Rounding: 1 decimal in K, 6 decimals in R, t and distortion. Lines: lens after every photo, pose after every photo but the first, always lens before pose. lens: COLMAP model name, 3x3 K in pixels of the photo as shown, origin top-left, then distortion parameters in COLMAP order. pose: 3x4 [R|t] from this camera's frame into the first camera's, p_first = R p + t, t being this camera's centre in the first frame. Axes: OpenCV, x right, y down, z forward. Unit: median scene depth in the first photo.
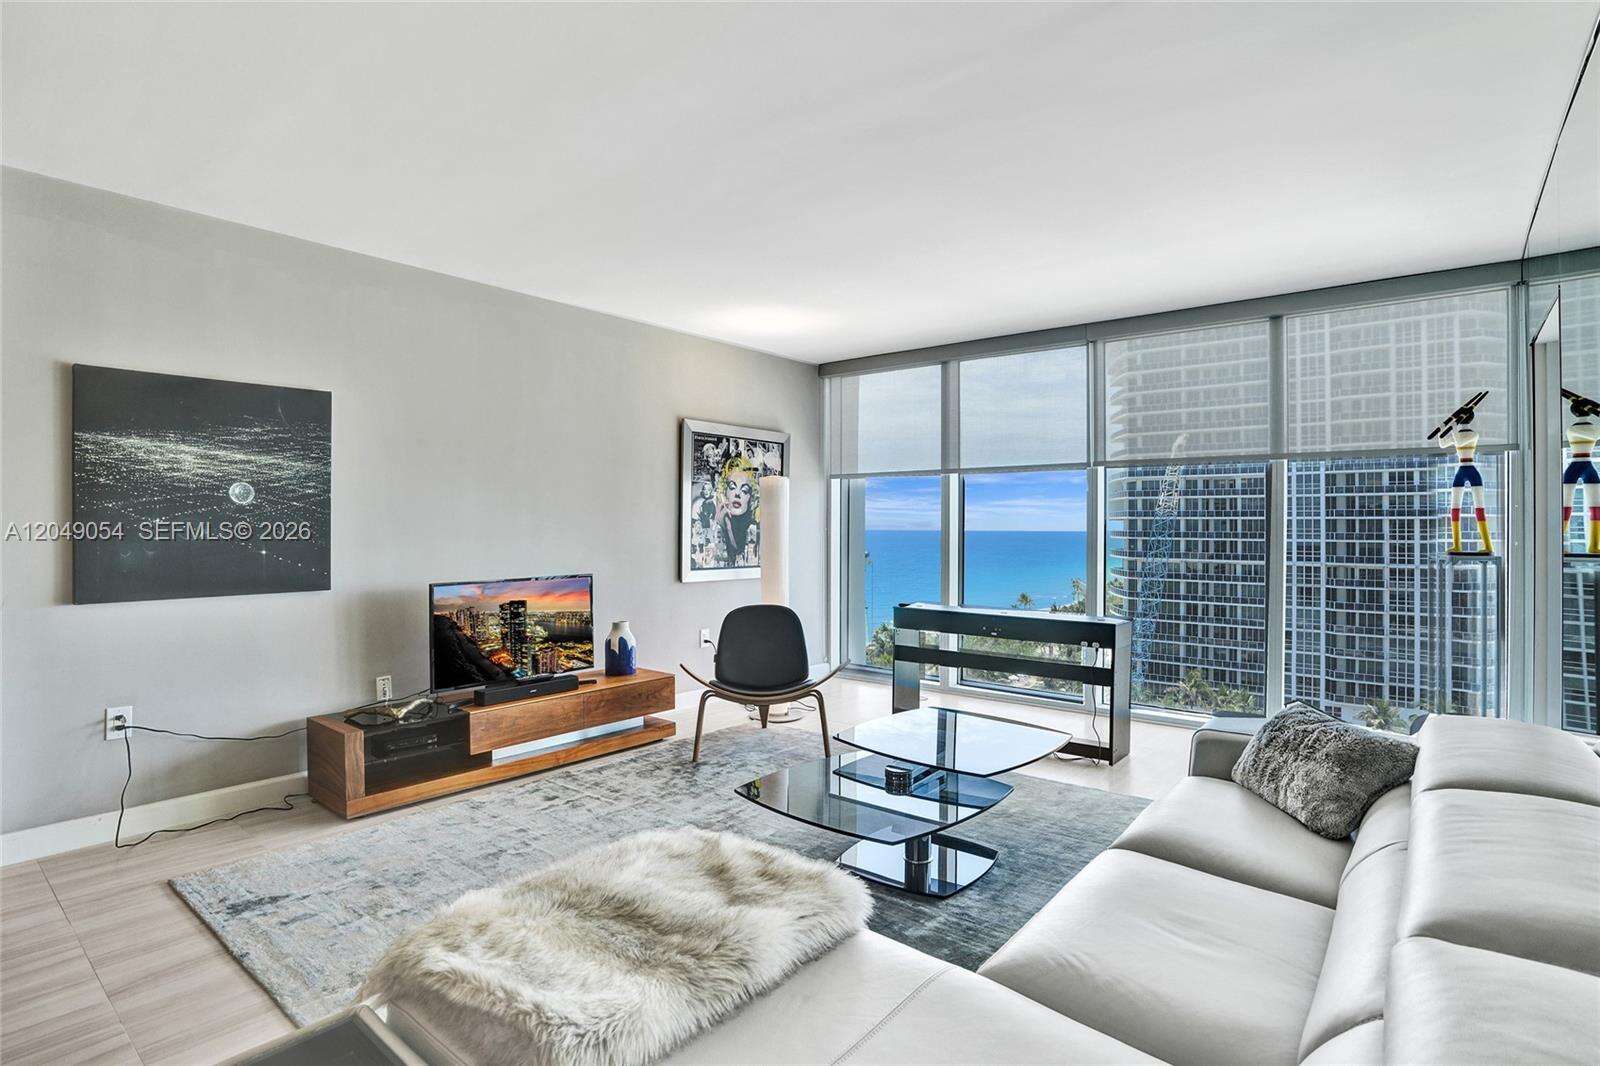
lens RADIAL K [[792.7, 0, 808.9], [0, 792.7, 527.9], [0, 0, 1]] dist [-0.078997, 0.037271]
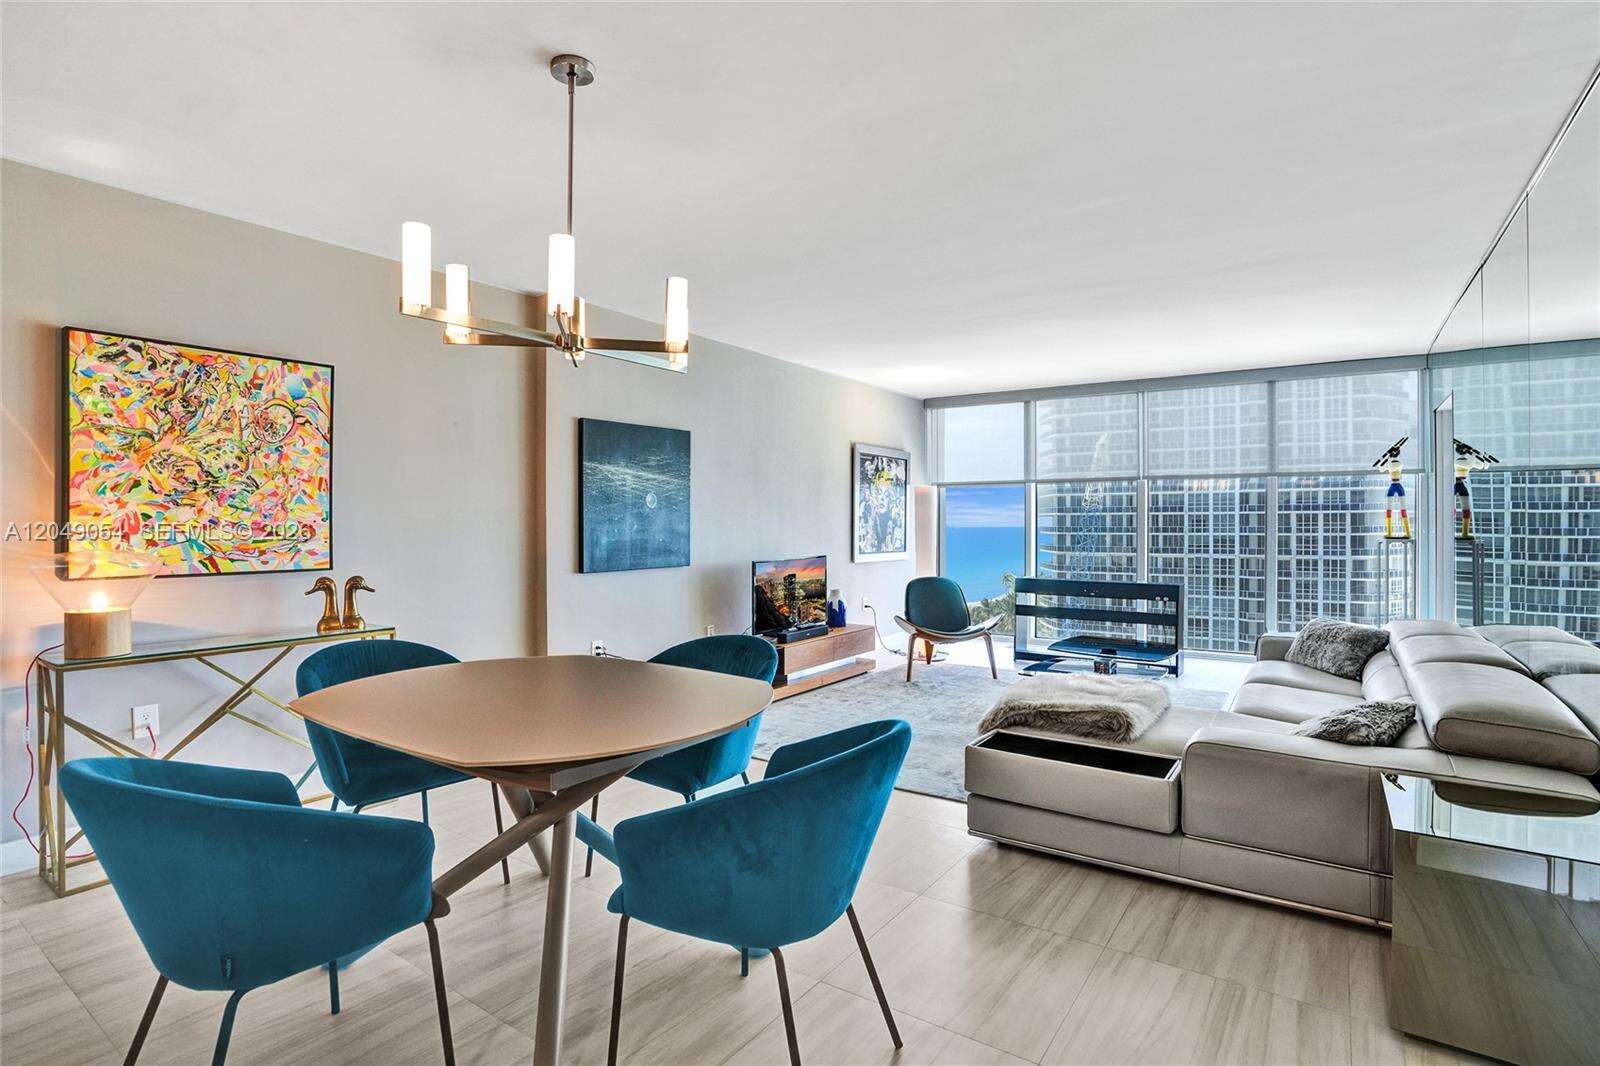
lens RADIAL K [[776.7, 0, 804.2], [0, 776.7, 530.4], [0, 0, 1]] dist [-0.072831, 0.029892]
pose [[0.997236, -0.009024, 0.073746, -0.327810], [0.008620, 0.999946, 0.005795, 0.004009], [-0.073794, -0.005144, 0.997260, -0.313532]]
